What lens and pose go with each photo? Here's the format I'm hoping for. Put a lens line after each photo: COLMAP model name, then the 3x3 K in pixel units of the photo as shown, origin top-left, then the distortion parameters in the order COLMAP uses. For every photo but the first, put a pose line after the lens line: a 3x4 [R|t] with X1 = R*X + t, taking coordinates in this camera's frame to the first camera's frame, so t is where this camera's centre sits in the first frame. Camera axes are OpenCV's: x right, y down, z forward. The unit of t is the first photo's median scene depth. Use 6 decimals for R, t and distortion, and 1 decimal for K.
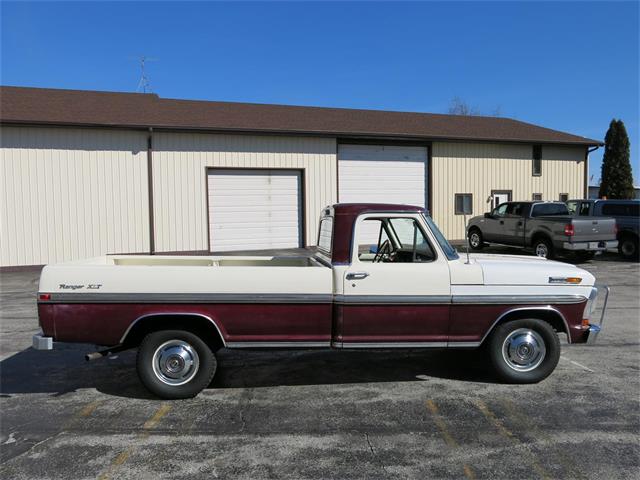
lens RADIAL K [[534.6, 0, 320.4], [0, 534.6, 244.9], [0, 0, 1]] dist [-0.029874, 0.019653]
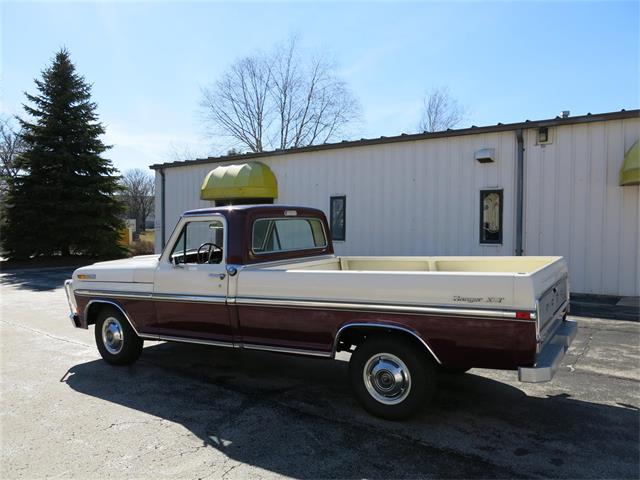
lens RADIAL K [[534.6, 0, 321.1], [0, 534.6, 246.8], [0, 0, 1]] dist [-0.029874, 0.019653]
pose [[-0.802586, -0.008779, 0.596471, -0.728608], [0.042695, 0.996482, 0.072115, -0.078253], [-0.595006, 0.083344, -0.799388, 2.056759]]
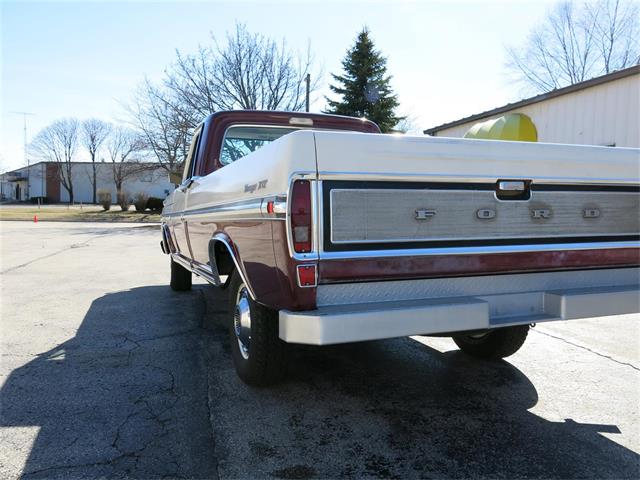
lens RADIAL K [[534.6, 0, 319.9], [0, 534.6, 245.7], [0, 0, 1]] dist [-0.029874, 0.019653]
pose [[-0.266270, -0.059105, 0.962085, -0.889329], [0.034058, 0.996918, 0.070671, 0.079792], [-0.963297, 0.051584, -0.263436, 1.389187]]
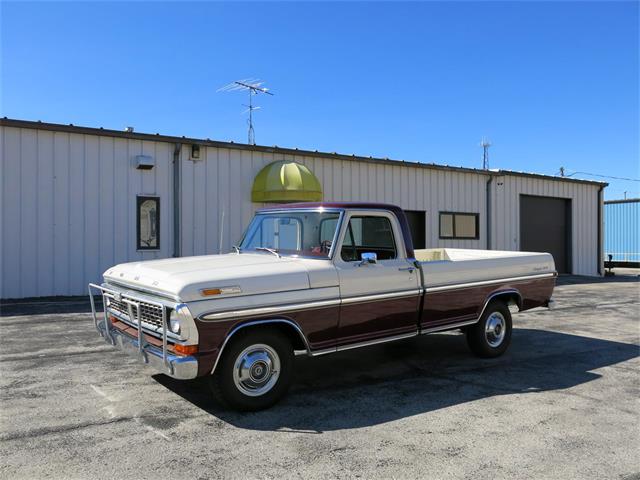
lens RADIAL K [[534.6, 0, 322.1], [0, 534.6, 244.0], [0, 0, 1]] dist [-0.029874, 0.019653]
pose [[-0.843431, 0.010938, -0.537126, 0.738077], [-0.022297, 0.998219, 0.055340, -0.063532], [0.536775, 0.058652, -0.841684, 2.159214]]
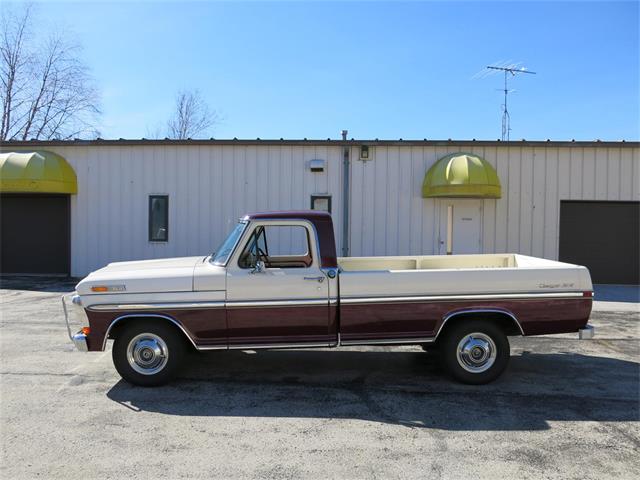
lens RADIAL K [[534.6, 0, 318.6], [0, 534.6, 248.6], [0, 0, 1]] dist [-0.029874, 0.019653]
pose [[-0.998912, 0.001047, 0.046620, -0.023333], [0.005415, 0.995590, 0.093659, -0.117394], [-0.046316, 0.093810, -0.994512, 2.411339]]
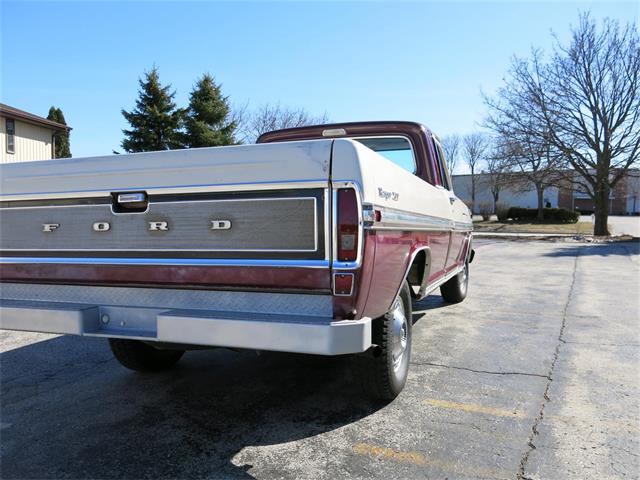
lens RADIAL K [[534.6, 0, 320.2], [0, 534.6, 245.0], [0, 0, 1]] dist [-0.029874, 0.019653]
pose [[0.428529, -0.038697, 0.902699, -0.835534], [0.038855, 0.998947, 0.024377, 0.100584], [-0.902692, 0.024628, 0.429581, 0.799406]]
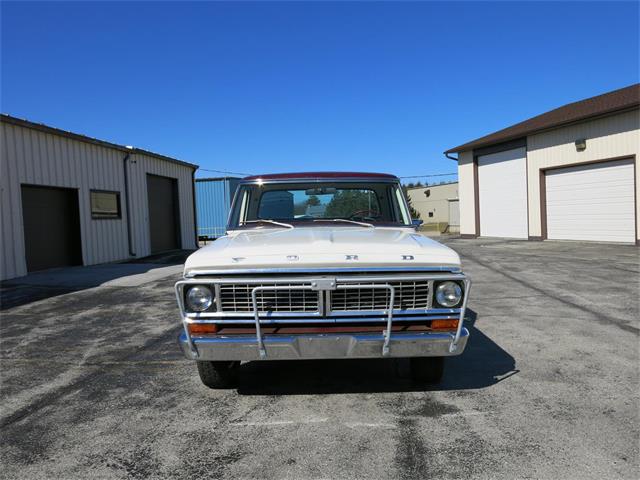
lens RADIAL K [[534.6, 0, 320.8], [0, 534.6, 240.1], [0, 0, 1]] dist [-0.029874, 0.019653]
pose [[-0.084208, 0.059296, -0.994682, 1.230817], [-0.018534, 0.997962, 0.061061, -0.016895], [0.996276, 0.023577, -0.082937, 1.276038]]
